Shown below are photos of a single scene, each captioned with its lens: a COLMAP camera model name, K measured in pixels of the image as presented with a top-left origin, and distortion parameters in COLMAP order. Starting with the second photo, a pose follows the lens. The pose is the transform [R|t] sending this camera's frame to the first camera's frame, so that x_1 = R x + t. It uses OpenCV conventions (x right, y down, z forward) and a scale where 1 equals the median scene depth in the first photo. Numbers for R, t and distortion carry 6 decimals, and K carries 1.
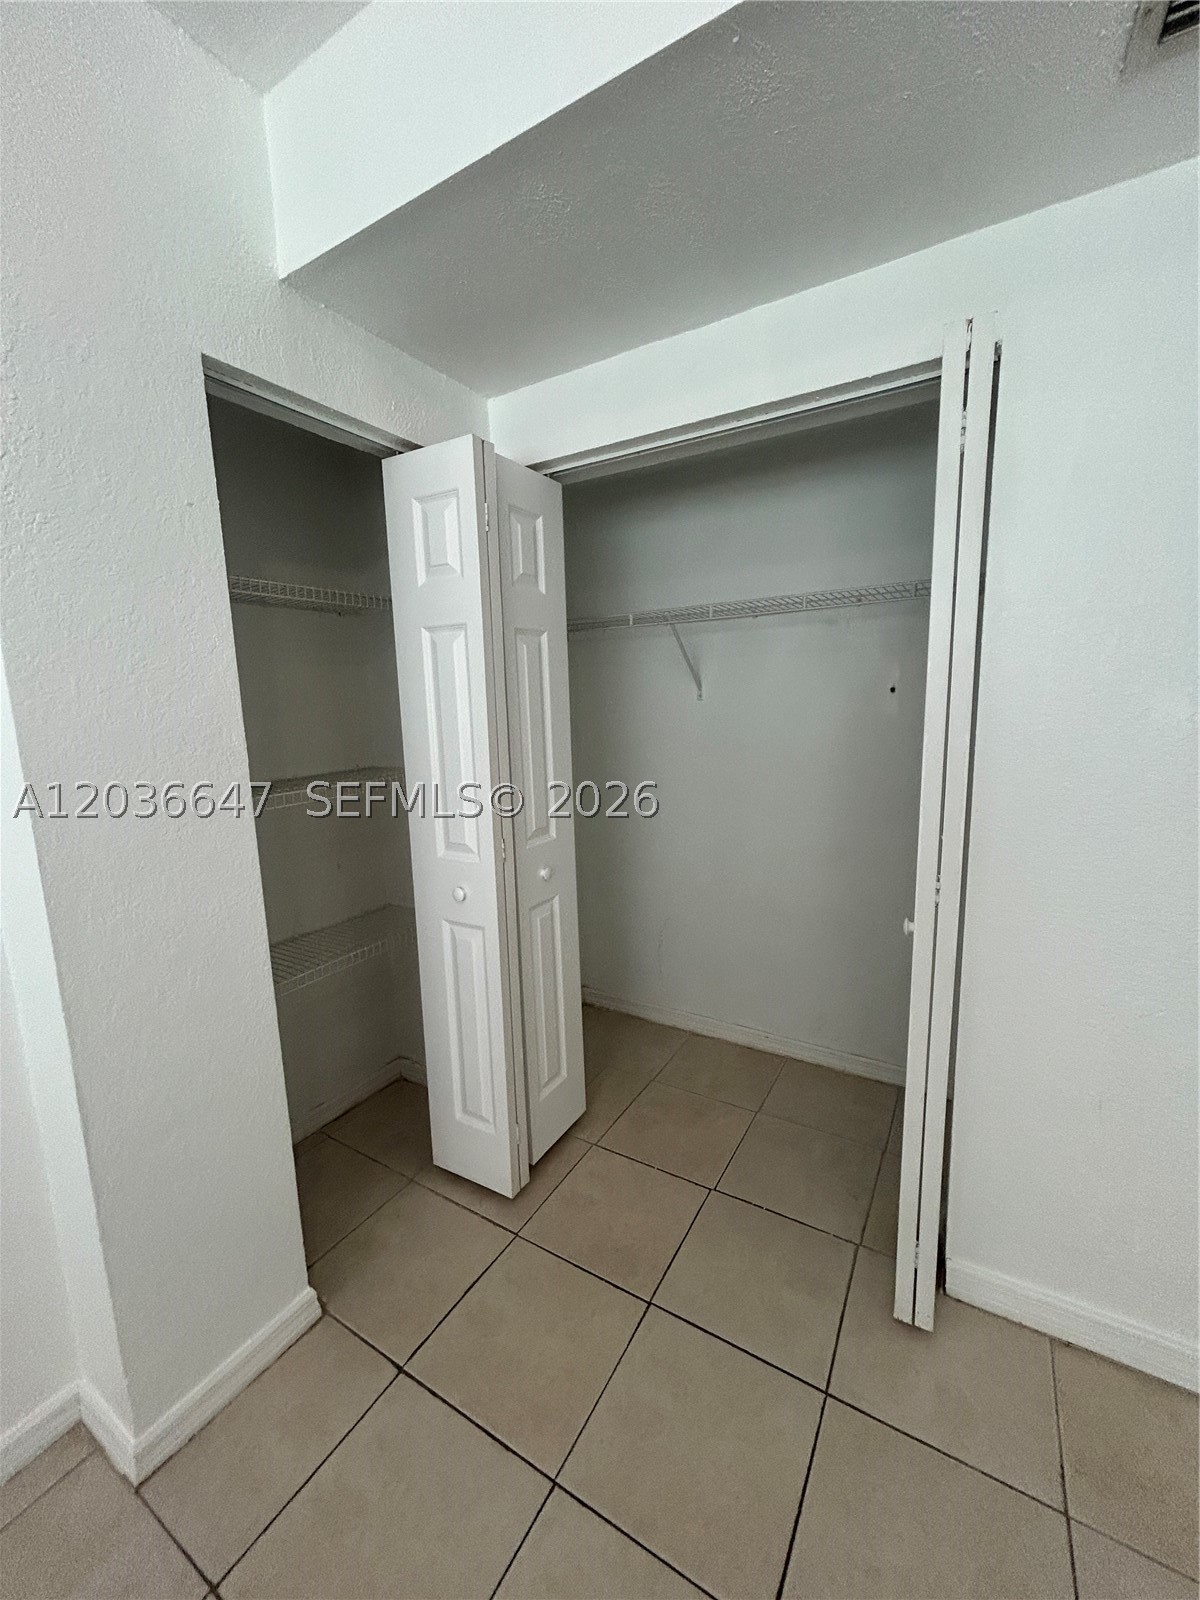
lens RADIAL K [[643.0, 0, 600.0], [0, 643.0, 800.0], [0, 0, 1]] dist [-0.000753, 0.000270]
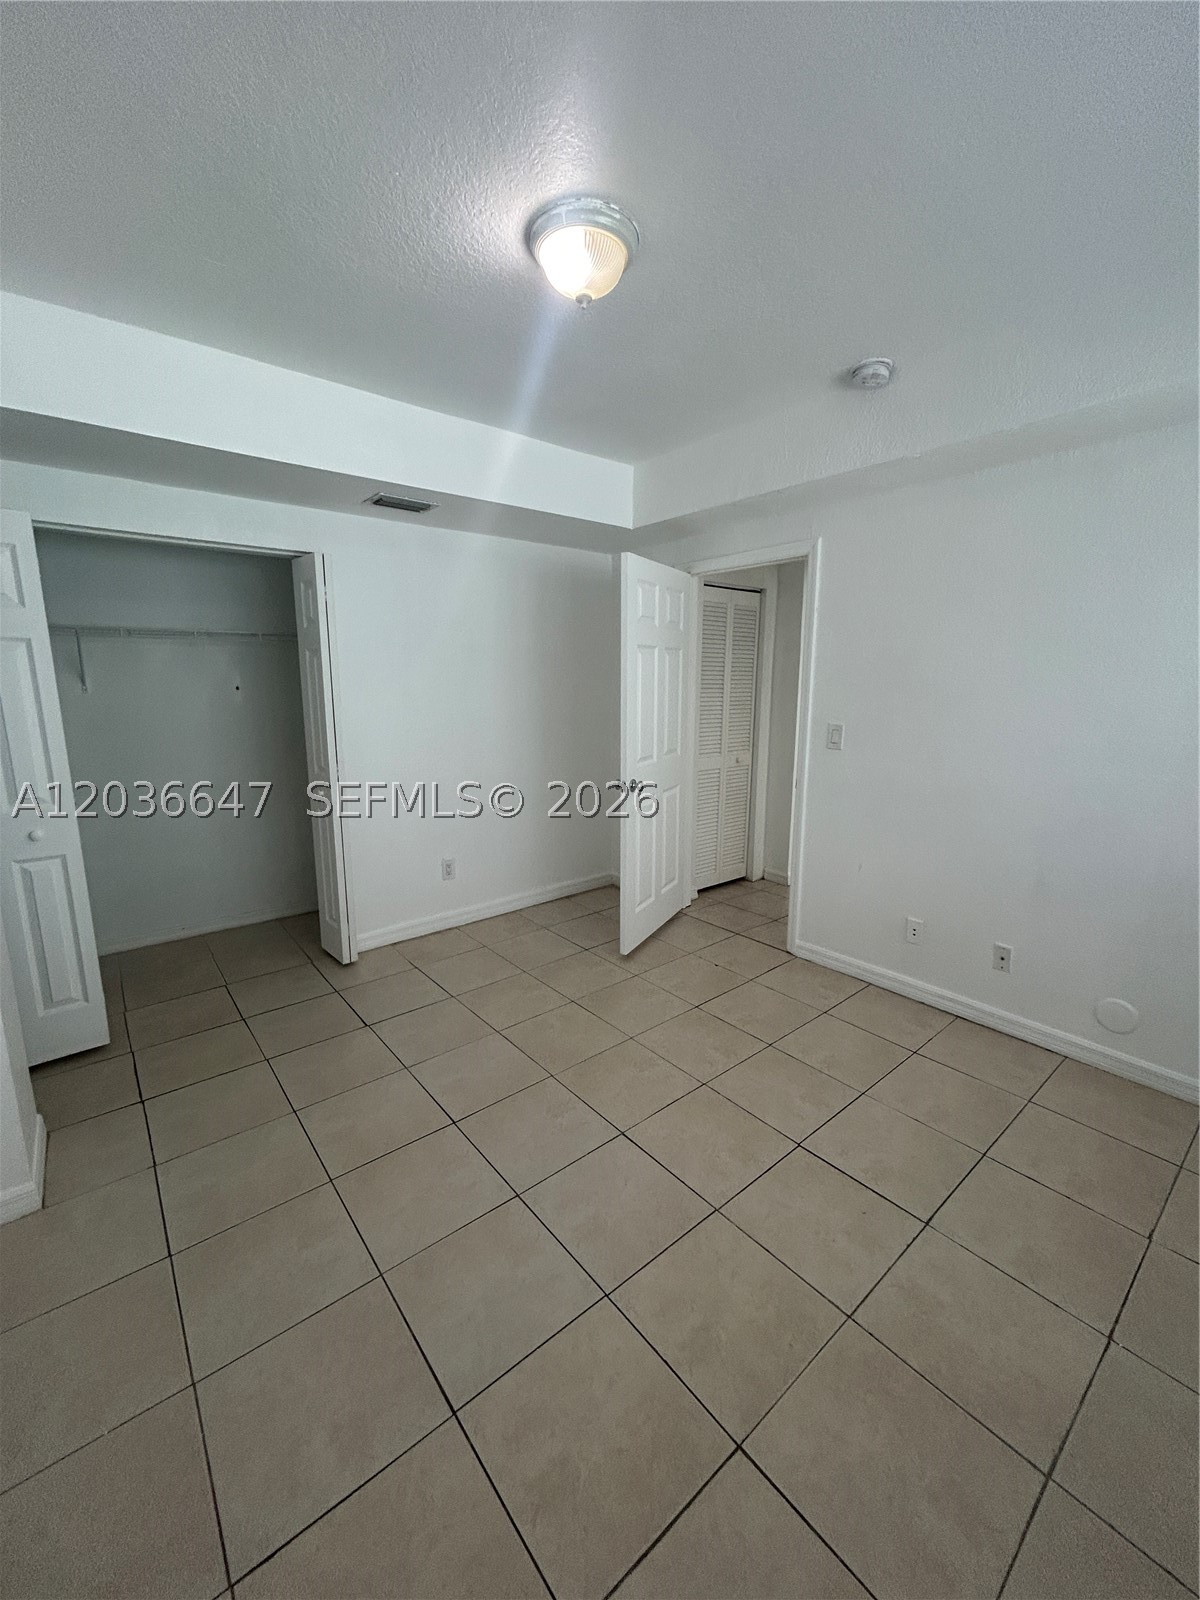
lens RADIAL K [[643.0, 0, 600.0], [0, 643.0, 800.0], [0, 0, 1]] dist [-0.000753, 0.000270]
pose [[0.336099, -0.142550, 0.930976, -1.025866], [0.131669, 0.985884, 0.103423, 0.085897], [-0.932577, 0.087820, 0.350124, -0.564868]]
